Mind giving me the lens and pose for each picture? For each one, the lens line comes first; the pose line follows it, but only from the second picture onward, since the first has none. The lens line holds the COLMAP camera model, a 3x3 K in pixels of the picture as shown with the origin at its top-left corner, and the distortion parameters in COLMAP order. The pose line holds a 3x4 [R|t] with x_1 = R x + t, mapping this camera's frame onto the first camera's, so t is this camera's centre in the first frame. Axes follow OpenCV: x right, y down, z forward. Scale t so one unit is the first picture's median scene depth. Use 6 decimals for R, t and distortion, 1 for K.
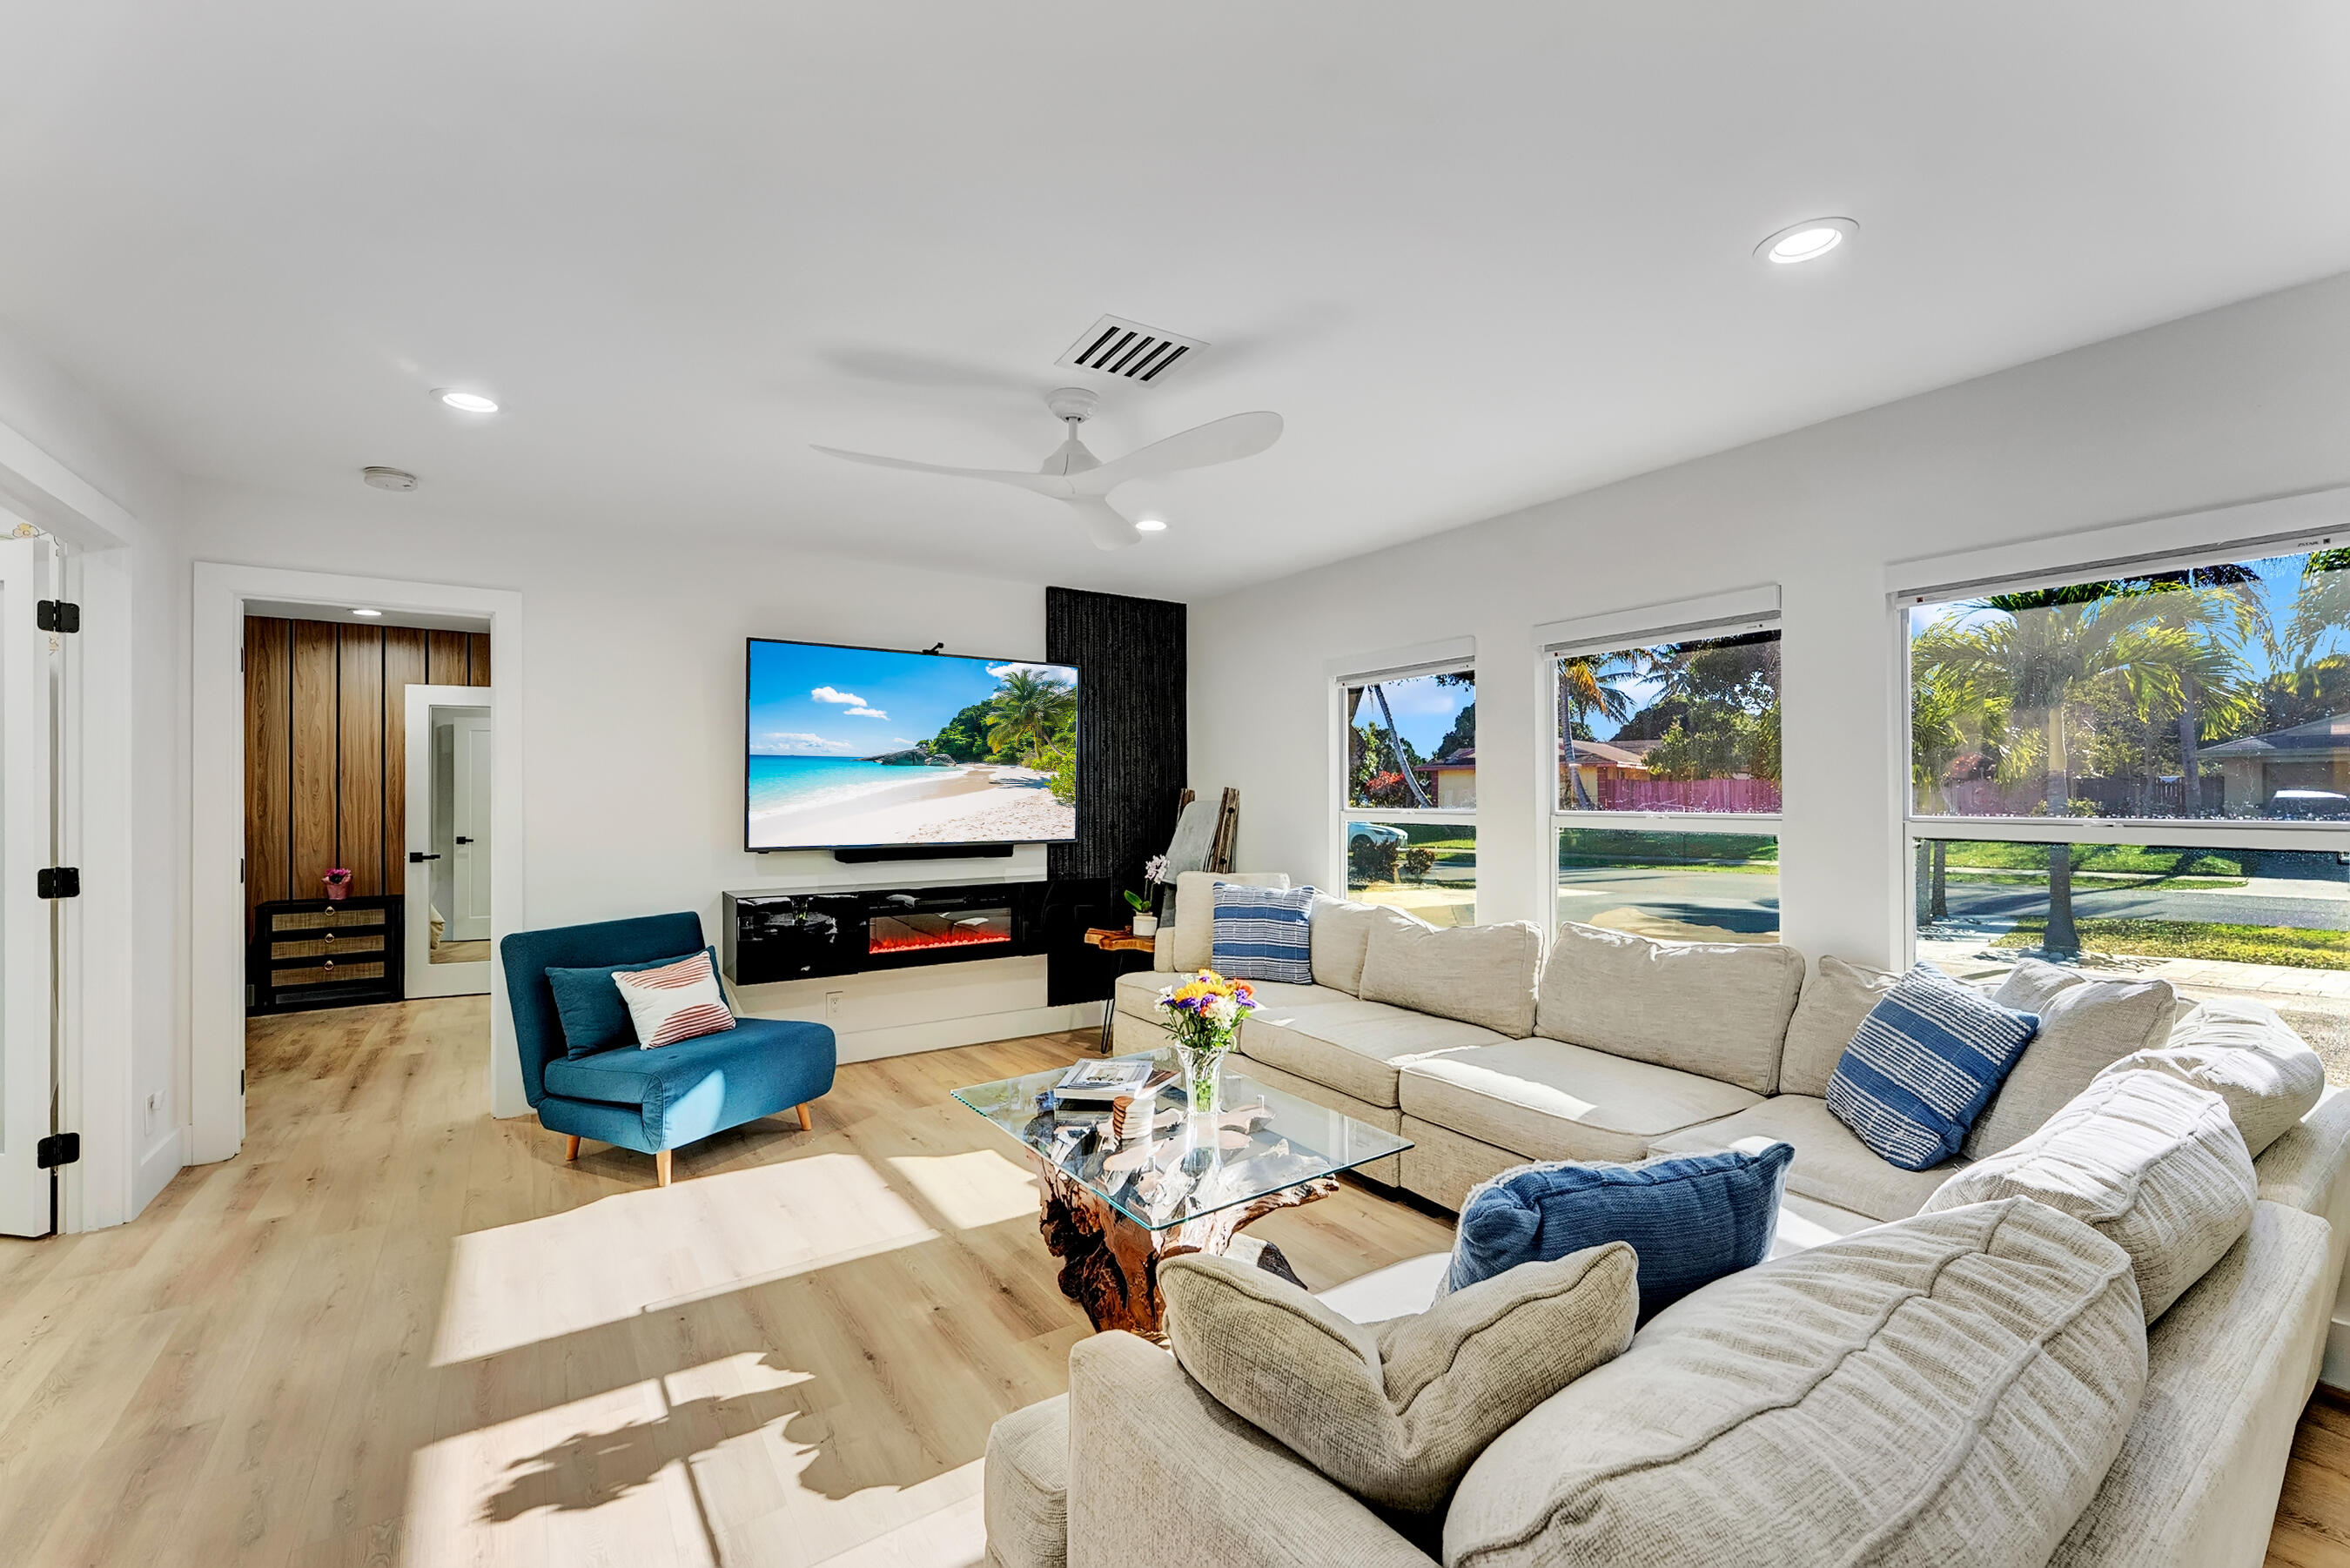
lens RADIAL K [[951.3, 0, 1163.0], [0, 951.3, 787.2], [0, 0, 1]] dist [0.000462, 0.000434]
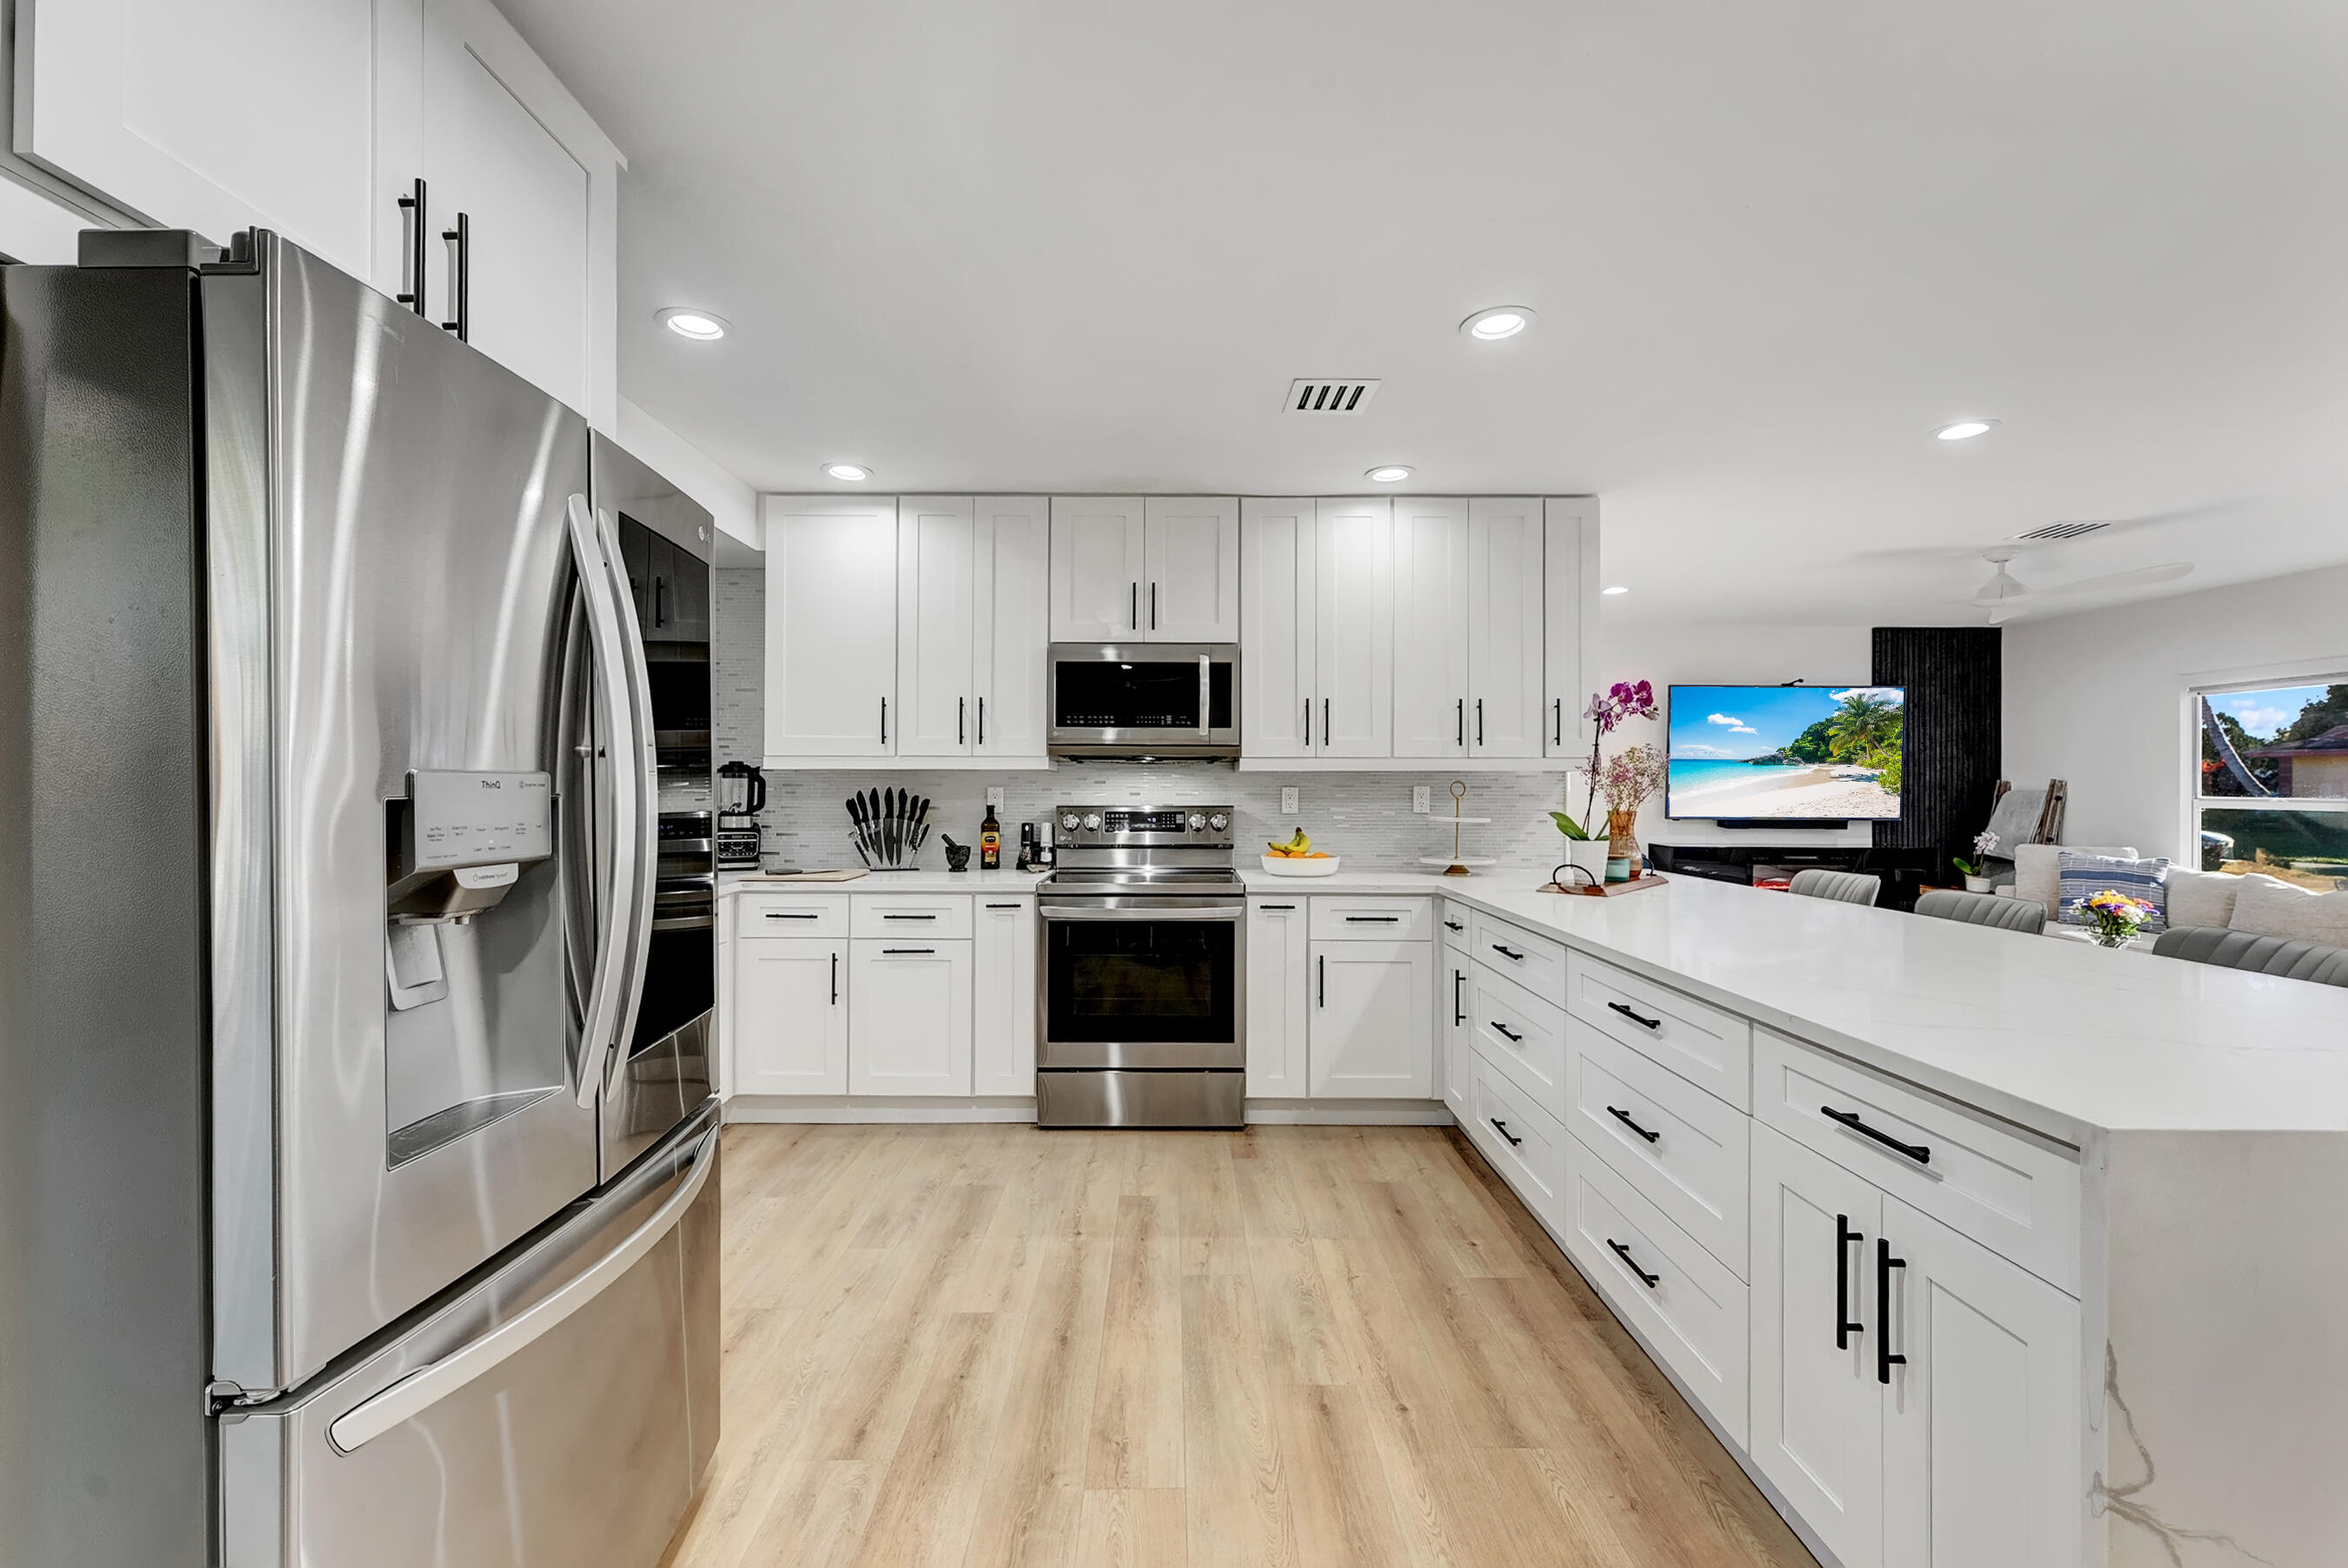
lens RADIAL K [[953.3, 0, 1209.1], [0, 953.3, 788.5], [0, 0, 1]] dist [0.000188, 0.000233]
pose [[0.844805, 0.010442, -0.534972, -0.207336], [-0.003369, 0.999894, 0.014196, -0.005325], [0.535063, -0.010191, 0.844751, -0.660099]]
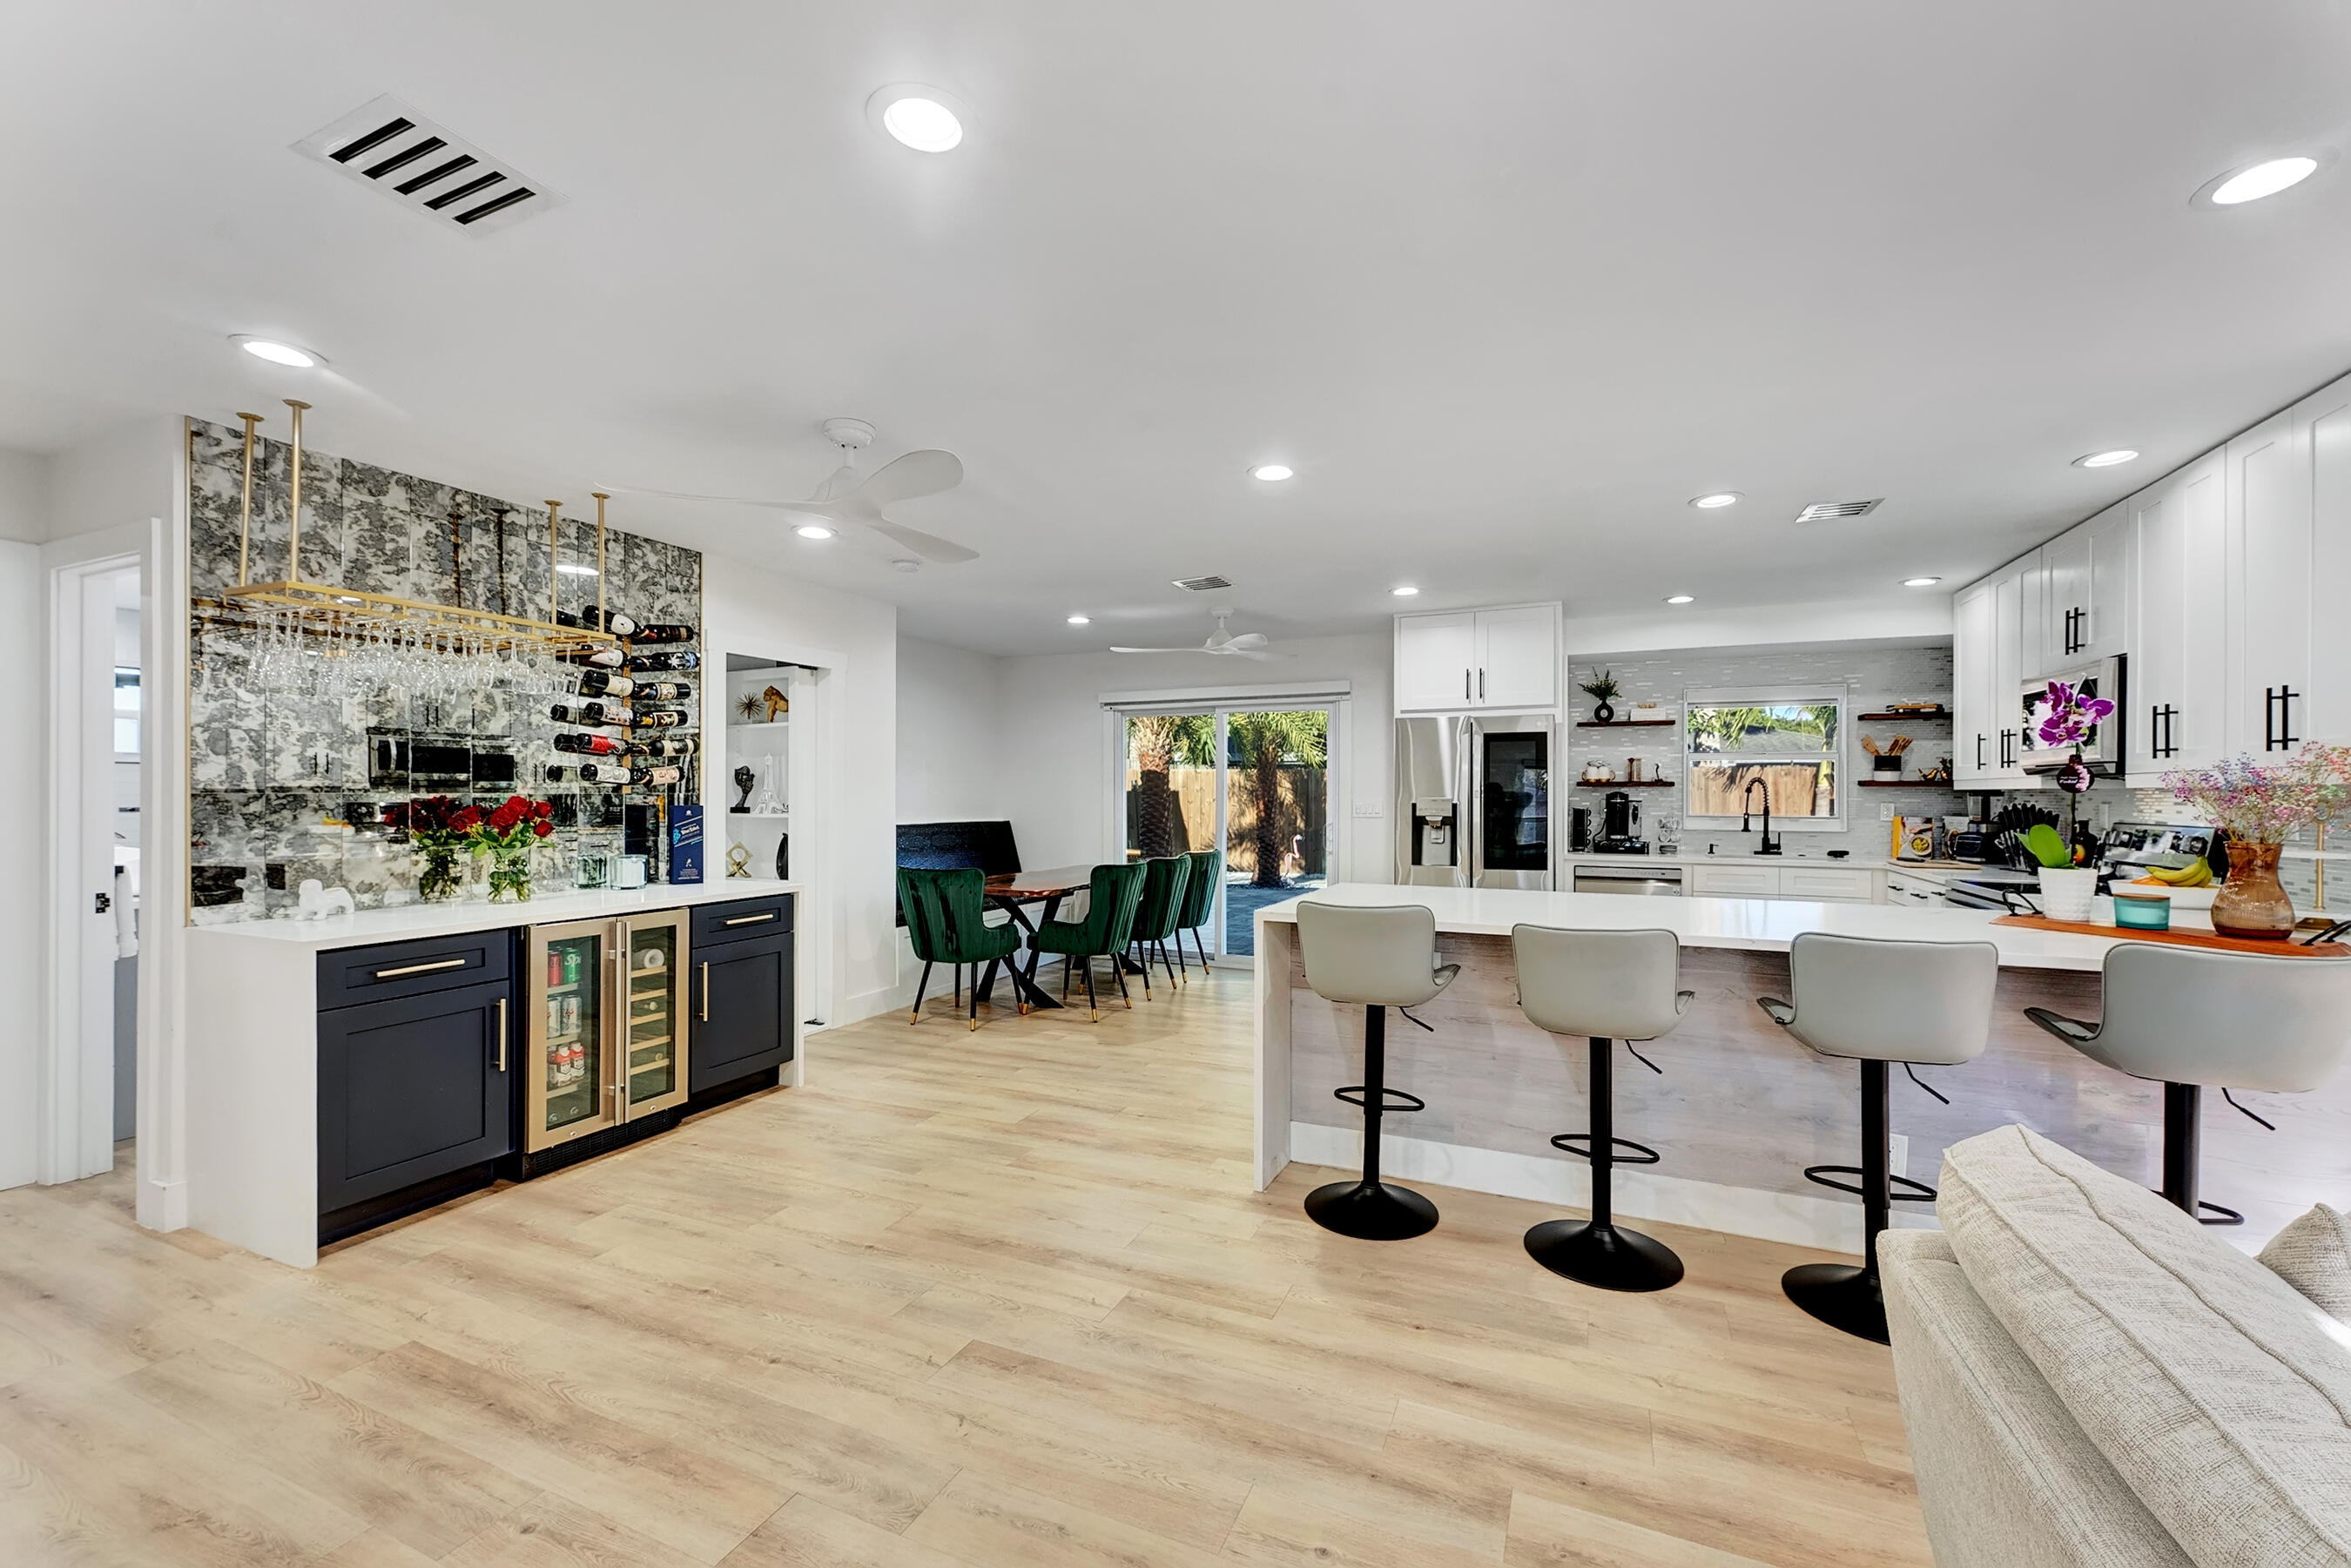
lens RADIAL K [[947.4, 0, 1186.7], [0, 947.4, 791.9], [0, 0, 1]] dist [0.007565, 0.000144]
pose [[-0.845337, 0.006870, -0.534189, 0.395948], [0.011622, 0.999917, -0.005531, -0.010390], [0.534107, -0.010884, -0.845347, 0.243731]]
